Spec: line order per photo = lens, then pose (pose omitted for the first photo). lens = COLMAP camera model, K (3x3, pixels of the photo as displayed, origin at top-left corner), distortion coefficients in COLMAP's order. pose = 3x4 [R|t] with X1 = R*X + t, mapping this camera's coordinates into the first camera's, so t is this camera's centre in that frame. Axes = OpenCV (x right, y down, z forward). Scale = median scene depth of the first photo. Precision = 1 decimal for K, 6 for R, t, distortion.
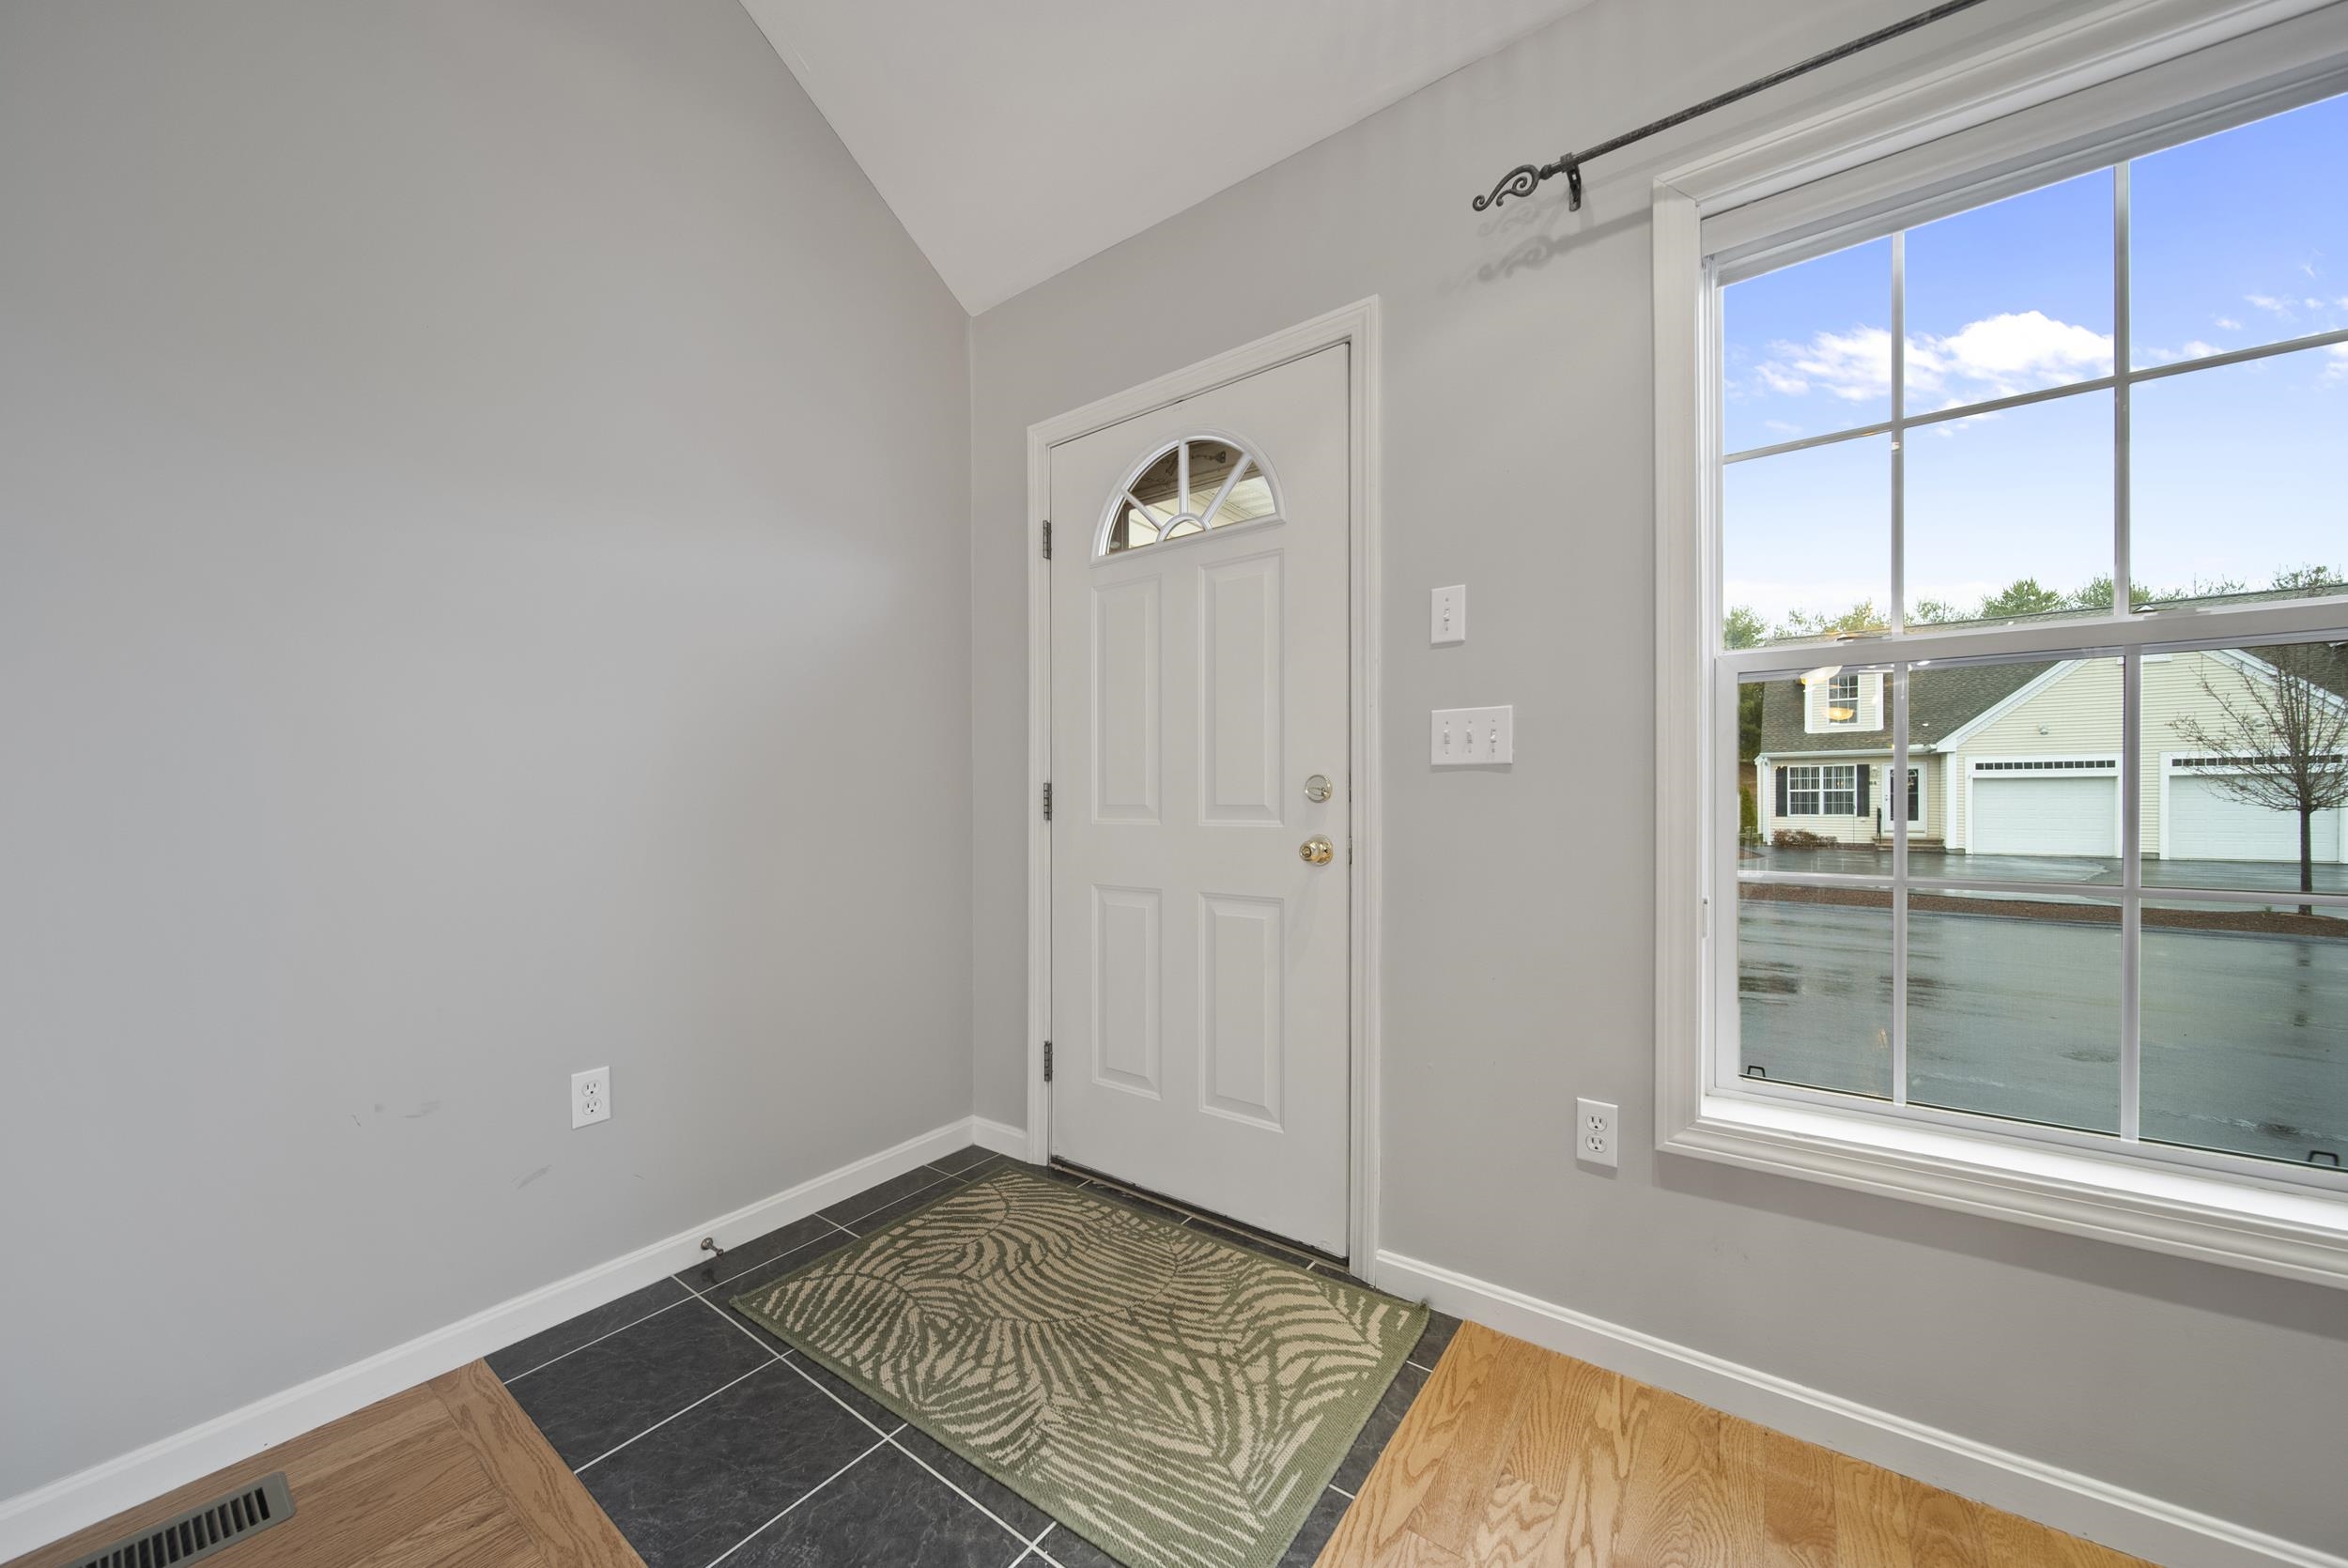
lens RADIAL K [[817.0, 0, 1179.9], [0, 817.0, 785.8], [0, 0, 1]] dist [-0.000276, -0.002189]
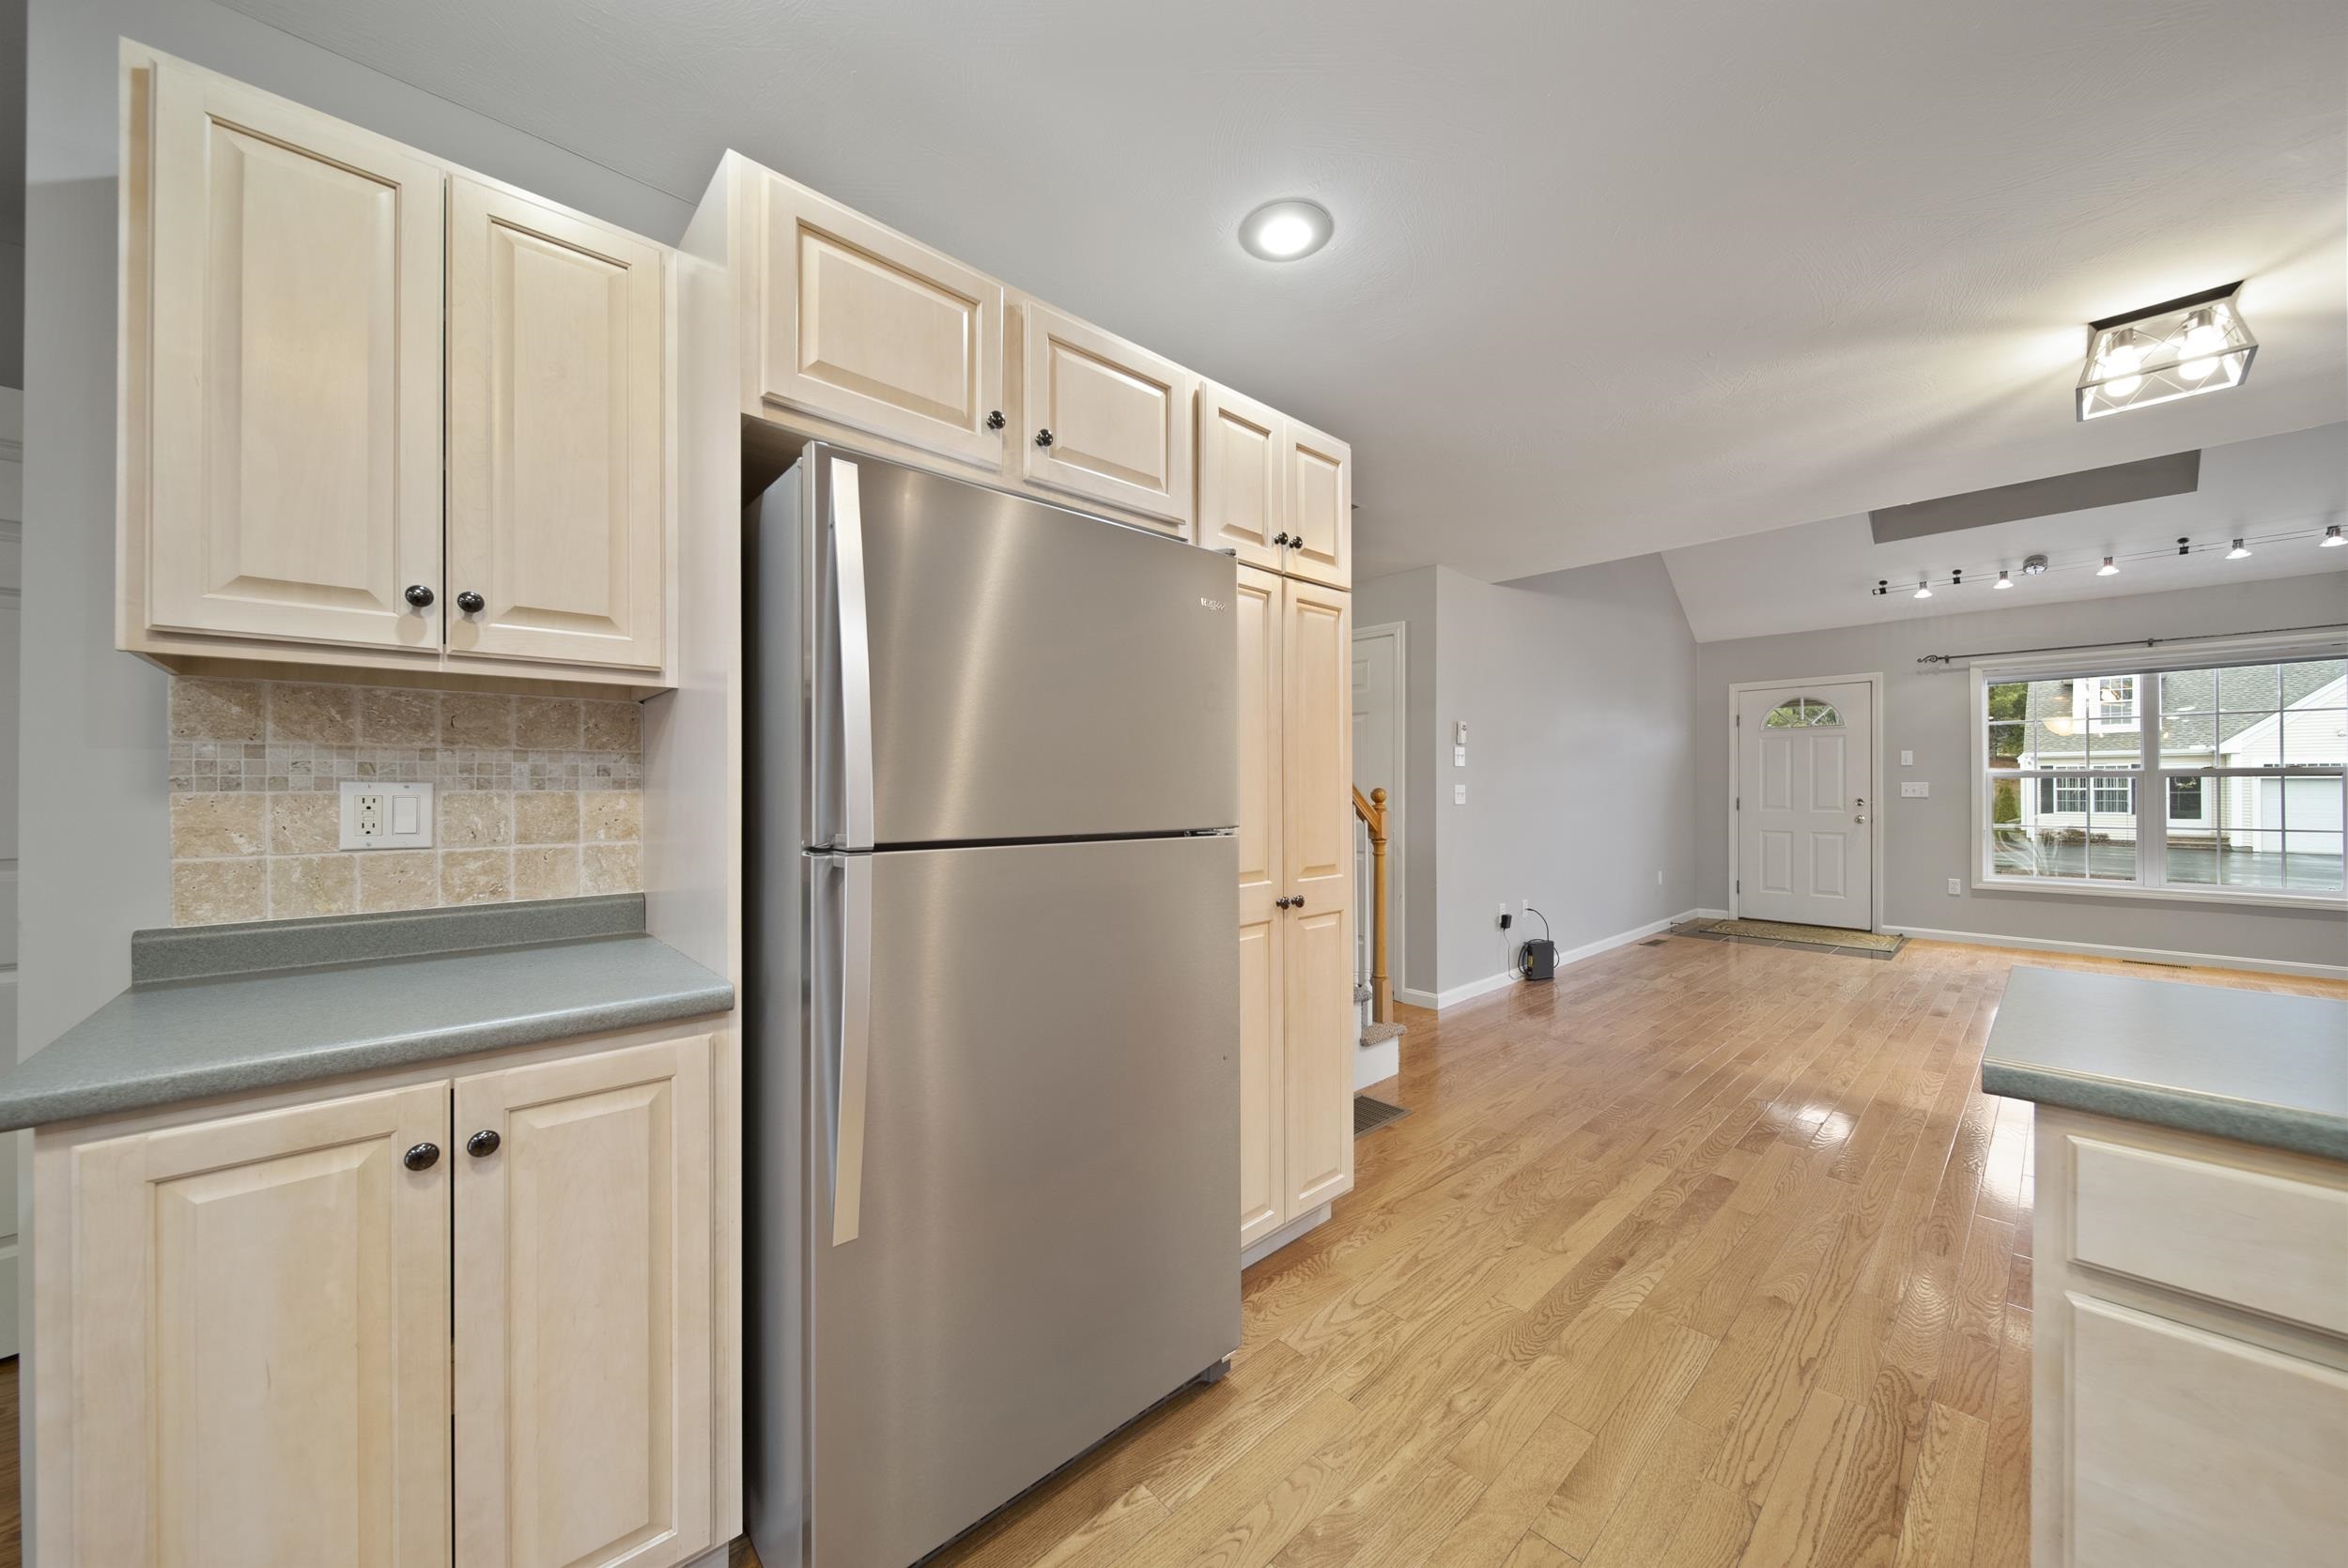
lens RADIAL K [[817.0, 0, 1179.9], [0, 817.0, 785.8], [0, 0, 1]] dist [-0.000276, -0.002189]
pose [[0.982258, 0.001846, -0.187525, -0.175679], [-0.000104, 0.999957, 0.009299, -0.008729], [0.187534, -0.009114, 0.982216, -0.259214]]
